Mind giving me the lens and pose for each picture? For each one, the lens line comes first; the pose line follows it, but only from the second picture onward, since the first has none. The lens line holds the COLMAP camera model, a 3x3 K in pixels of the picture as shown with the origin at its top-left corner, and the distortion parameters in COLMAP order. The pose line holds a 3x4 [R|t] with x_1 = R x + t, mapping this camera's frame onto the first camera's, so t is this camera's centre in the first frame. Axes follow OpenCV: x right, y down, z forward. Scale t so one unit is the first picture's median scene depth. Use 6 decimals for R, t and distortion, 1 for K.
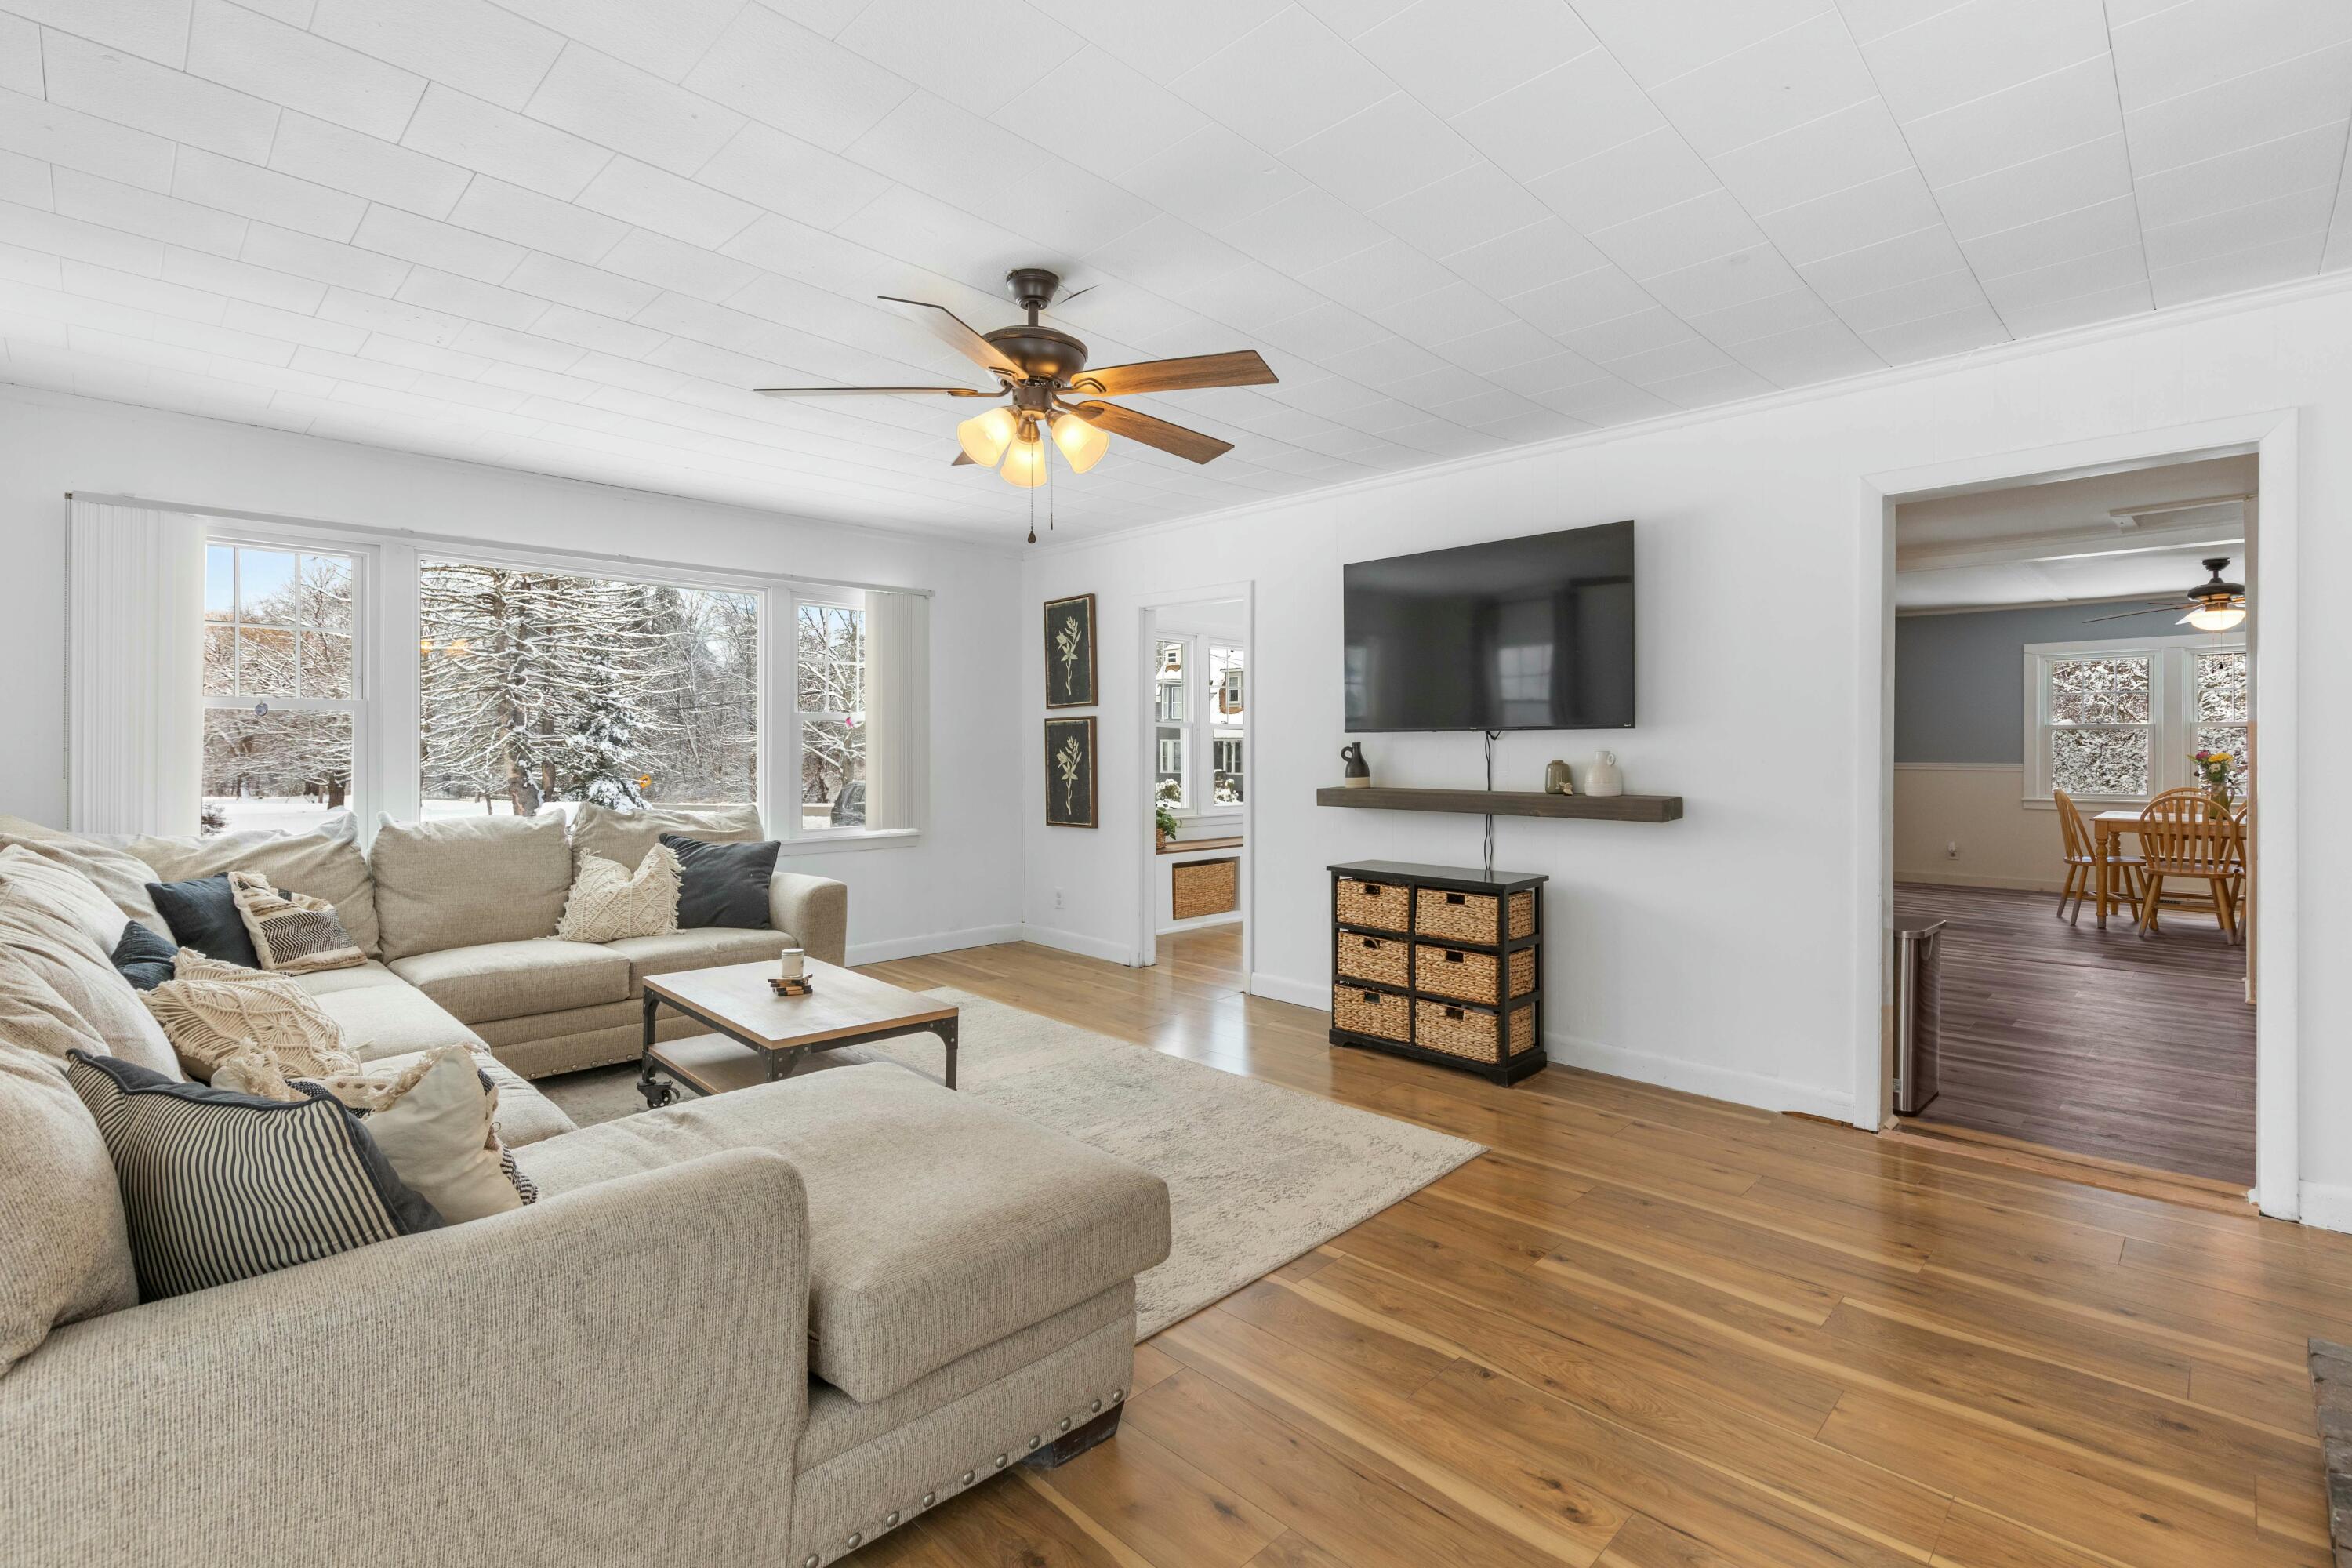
lens RADIAL K [[1062.4, 0, 1211.2], [0, 1062.4, 742.8], [0, 0, 1]] dist [0.001053, -0.000033]
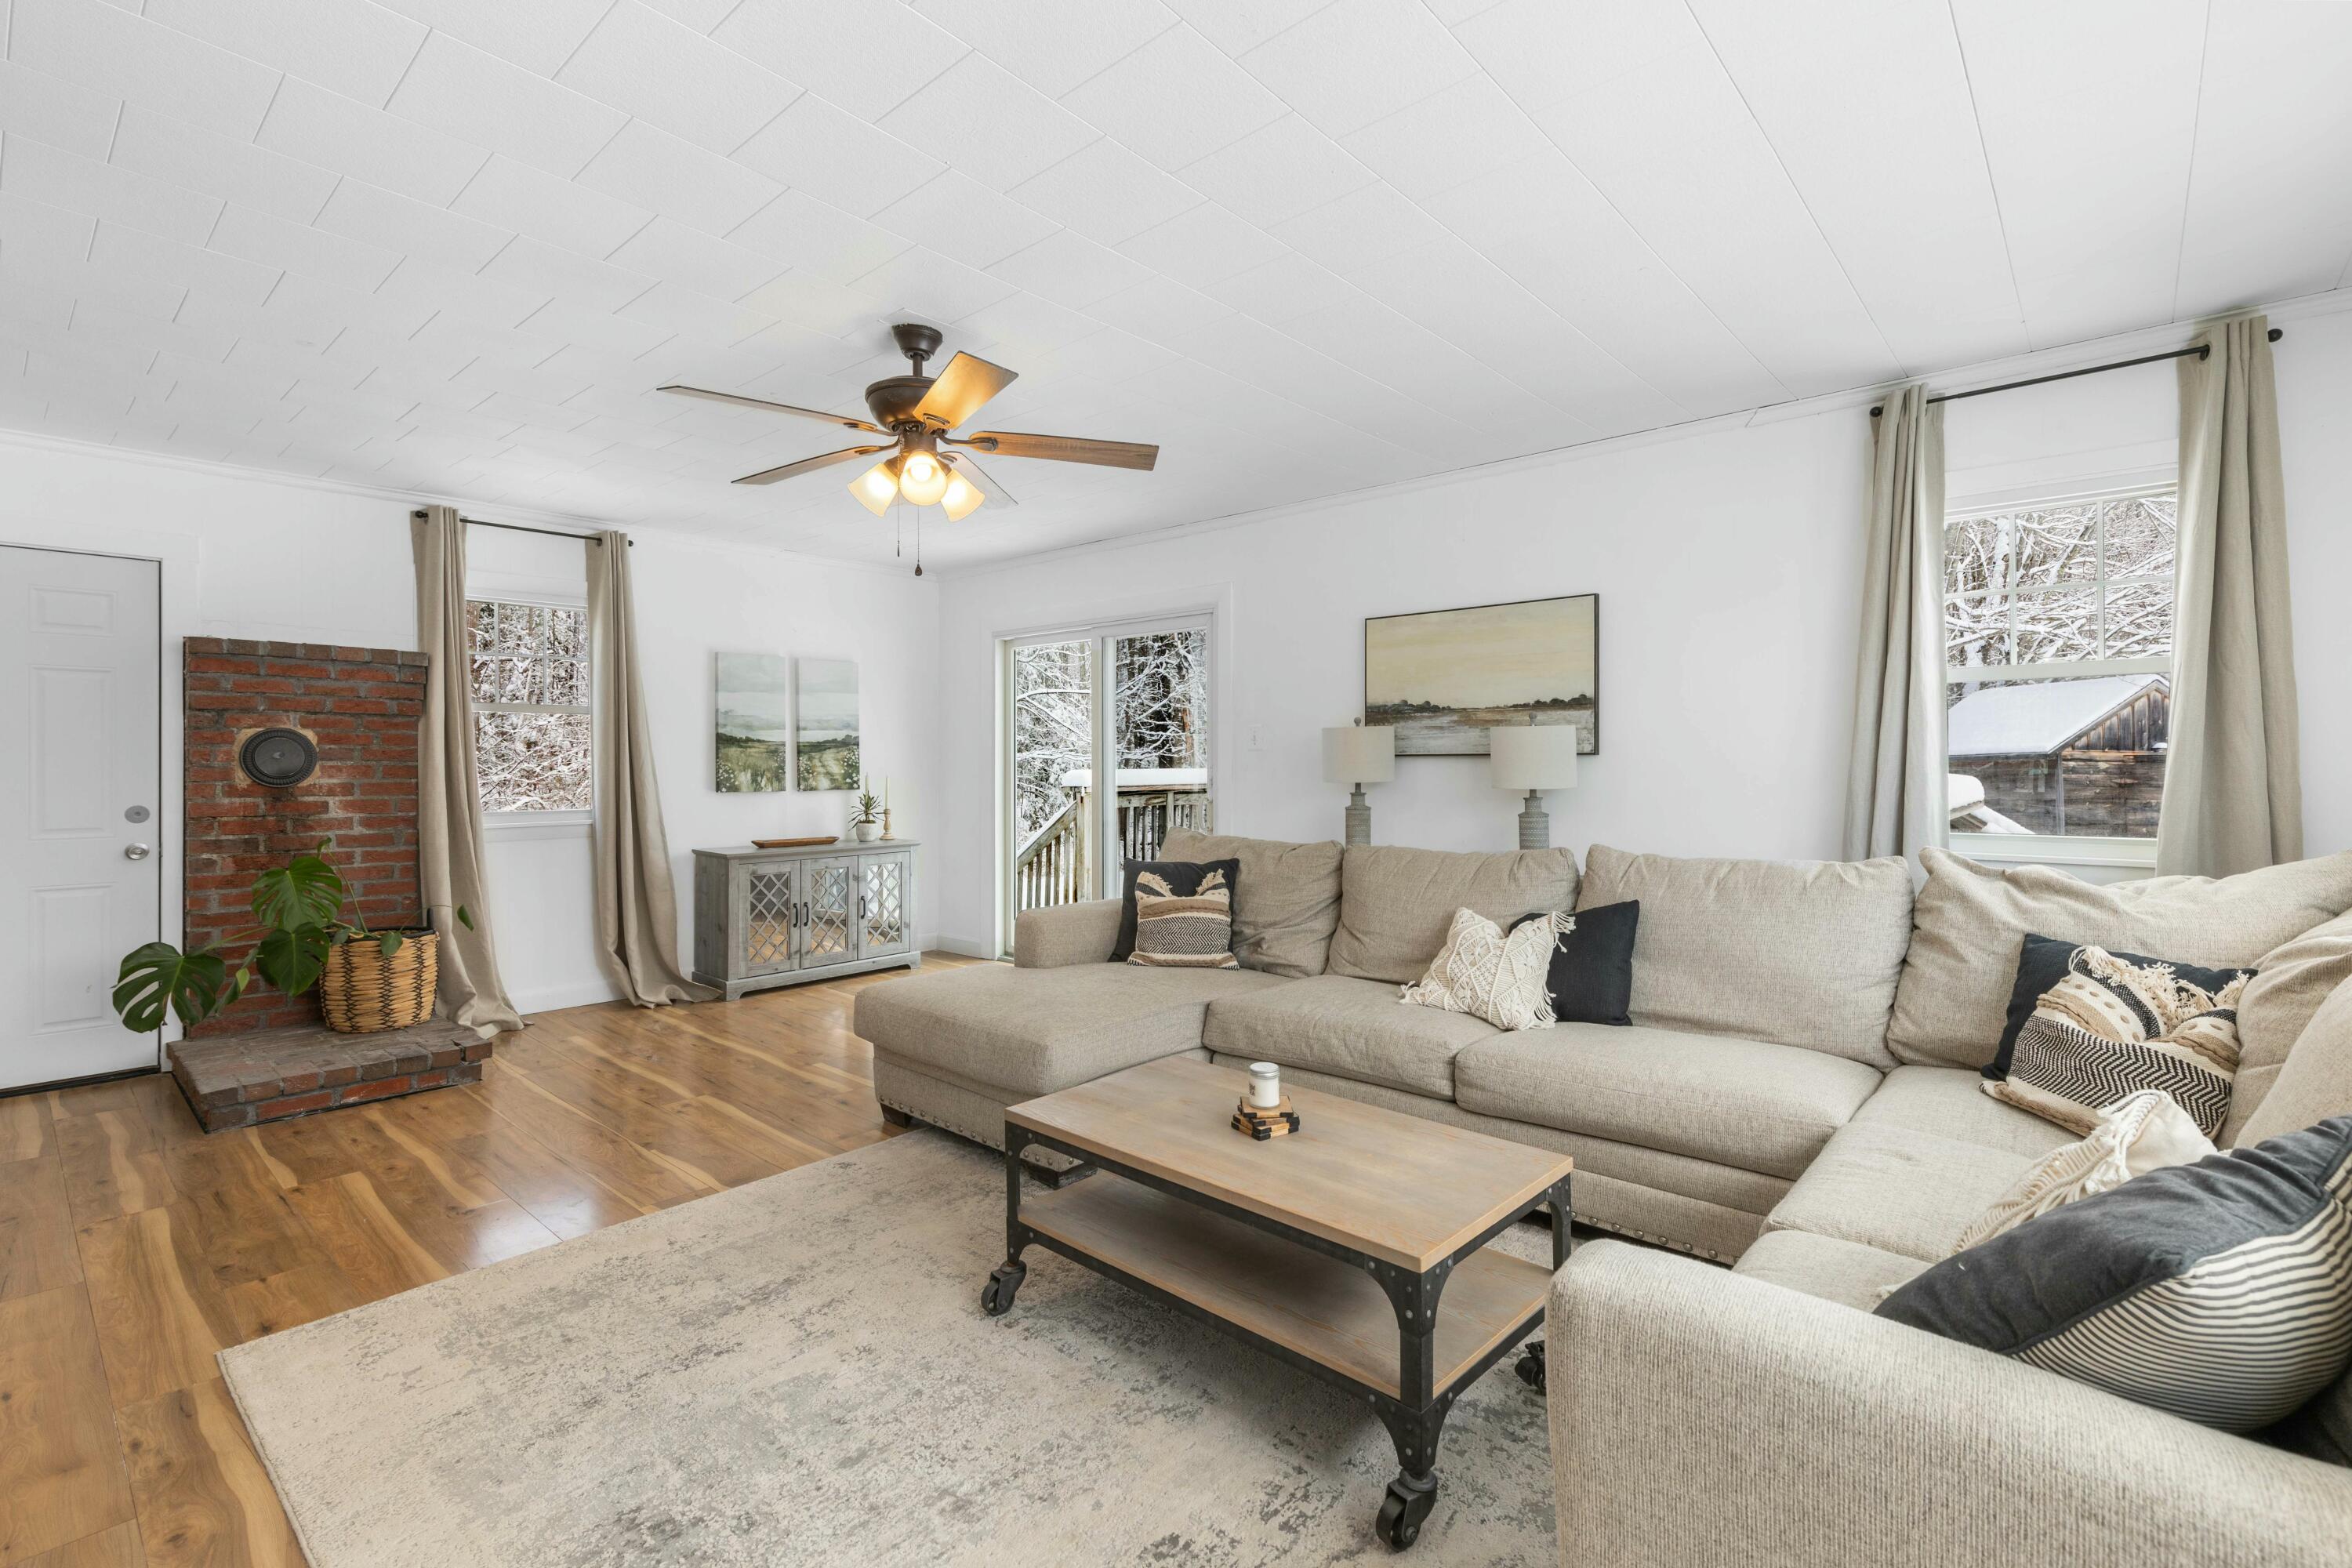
lens RADIAL K [[1052.8, 0, 1178.5], [0, 1052.8, 756.3], [0, 0, 1]] dist [-0.003496, -0.000295]
pose [[-0.999532, -0.001774, -0.030548, -0.400228], [-0.001376, 0.999914, -0.013040, 0.010988], [0.030568, -0.012992, -0.999448, 2.072332]]
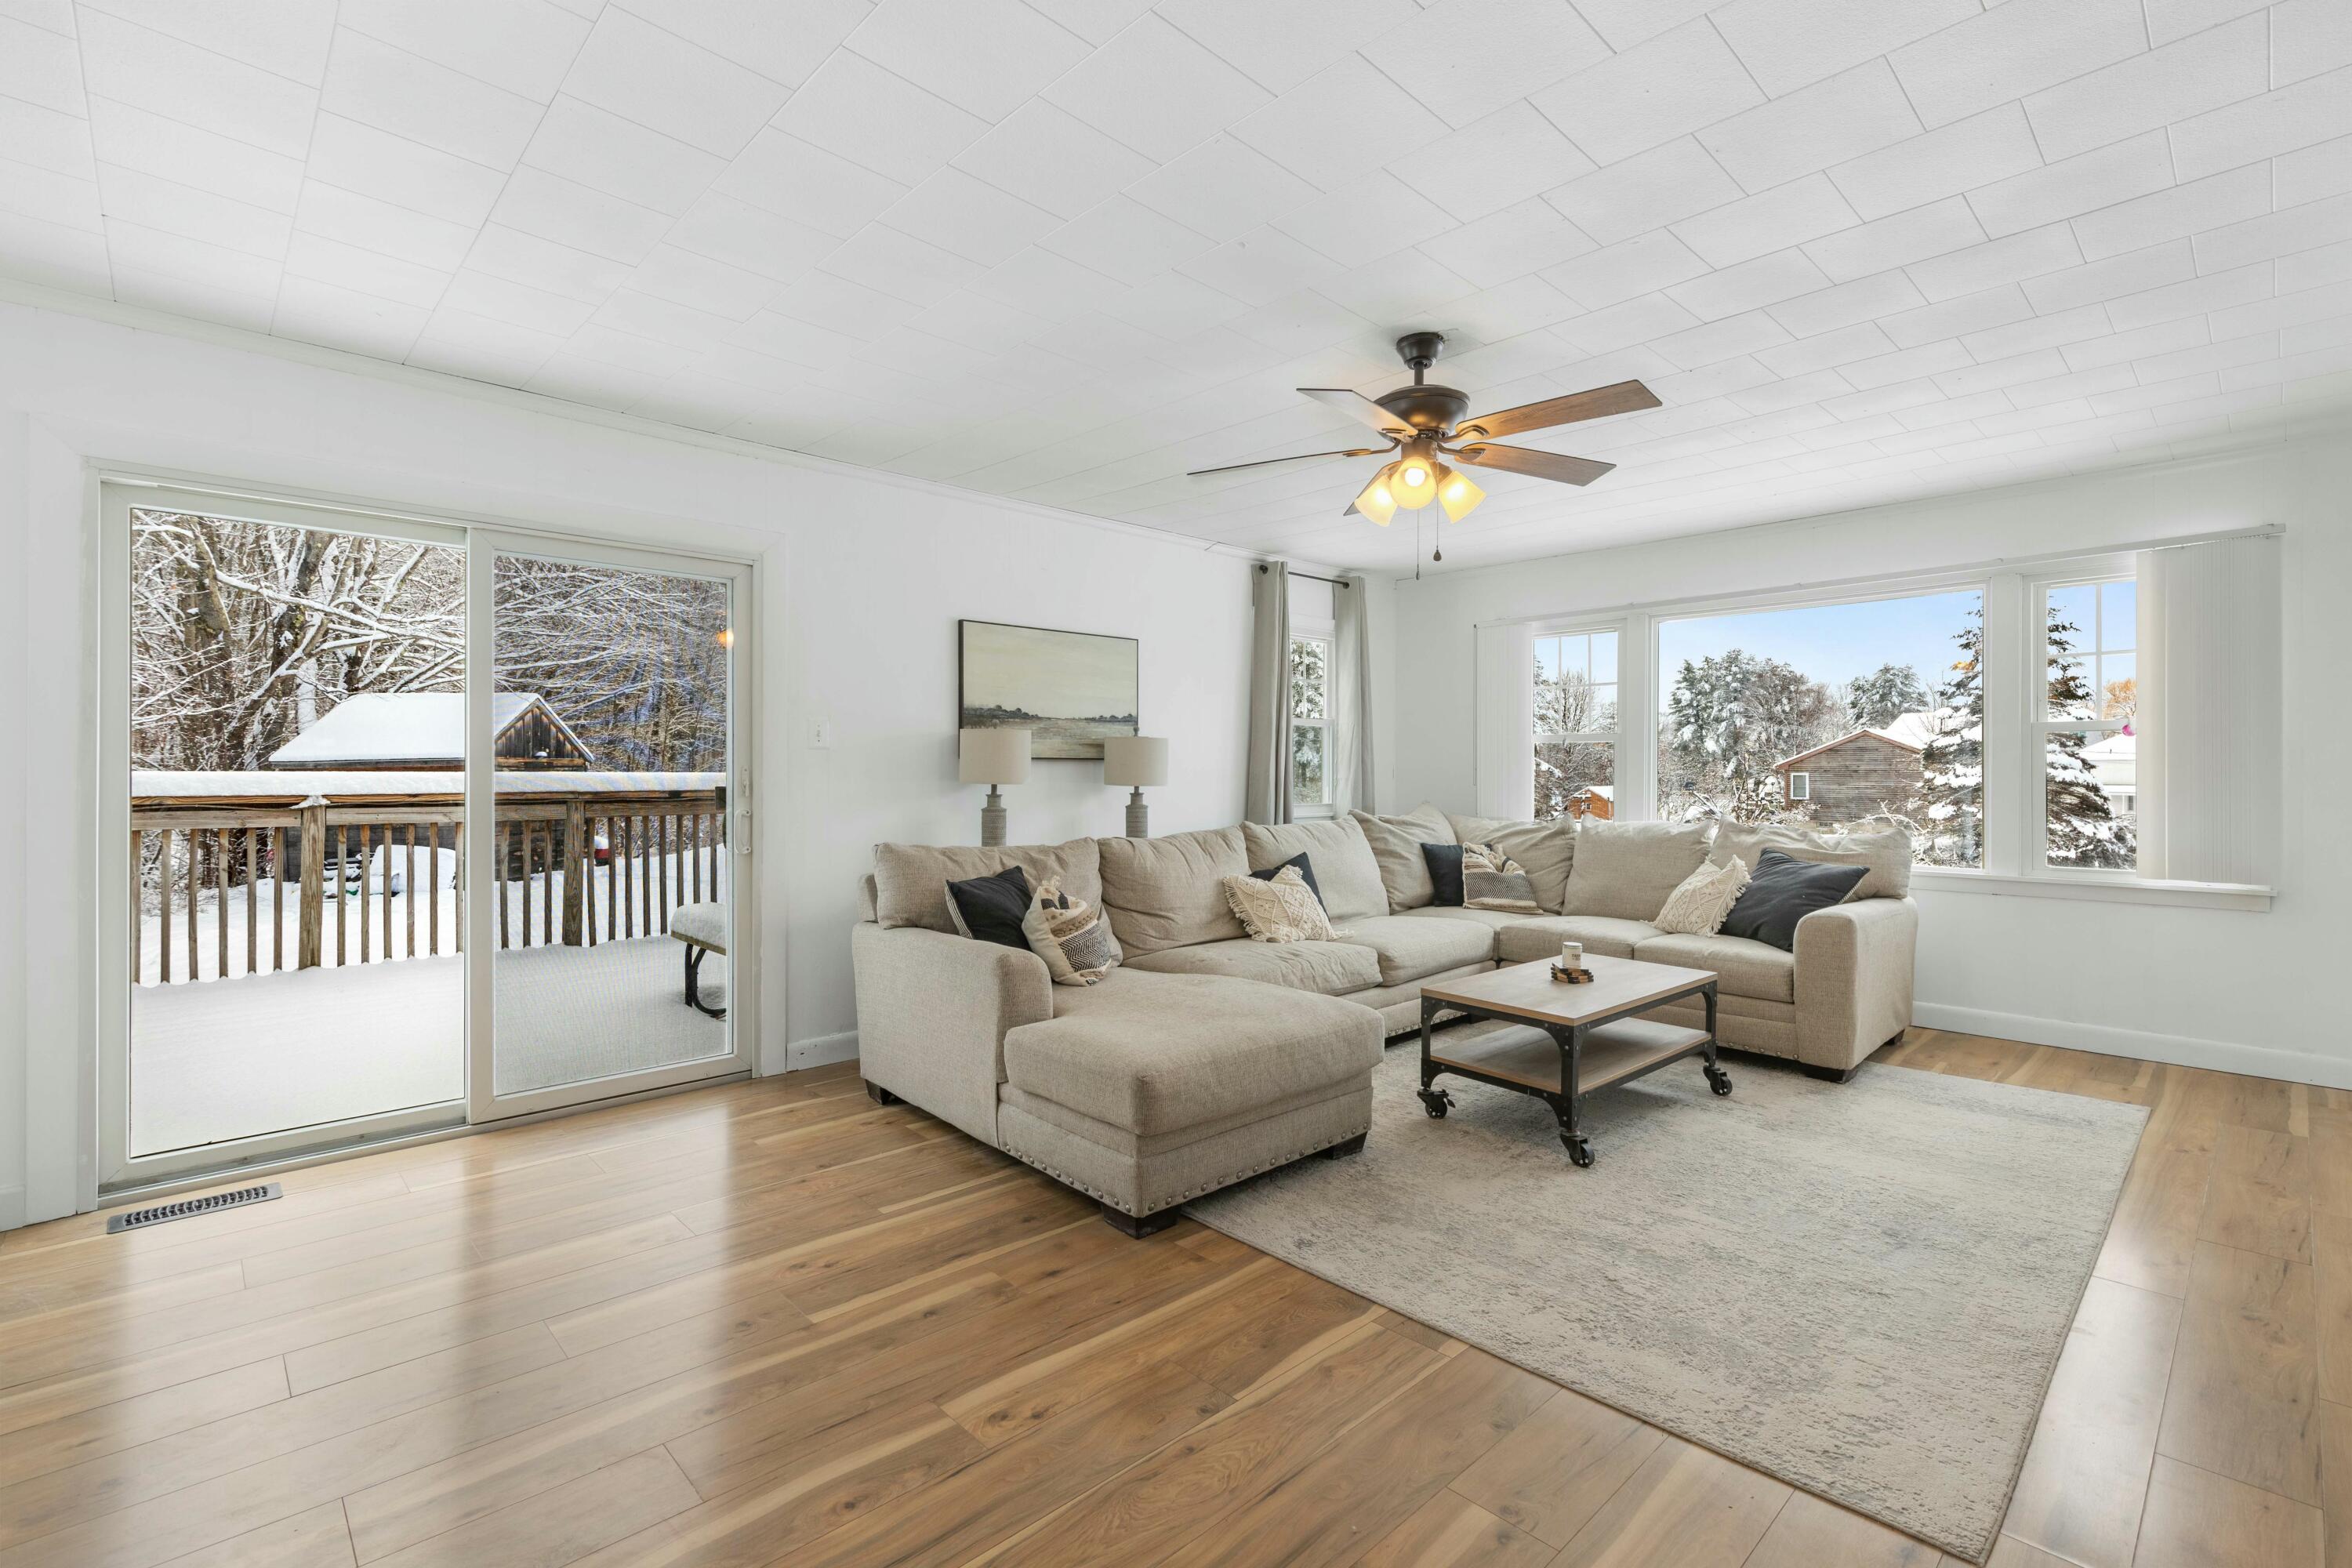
lens RADIAL K [[1061.7, 0, 1178.9], [0, 1061.7, 768.2], [0, 0, 1]] dist [0.000469, -0.000028]
pose [[-0.046925, -0.004351, -0.998889, 0.949069], [0.004438, 0.999980, -0.004564, 0.013855], [0.998889, -0.004647, -0.046904, 0.795520]]
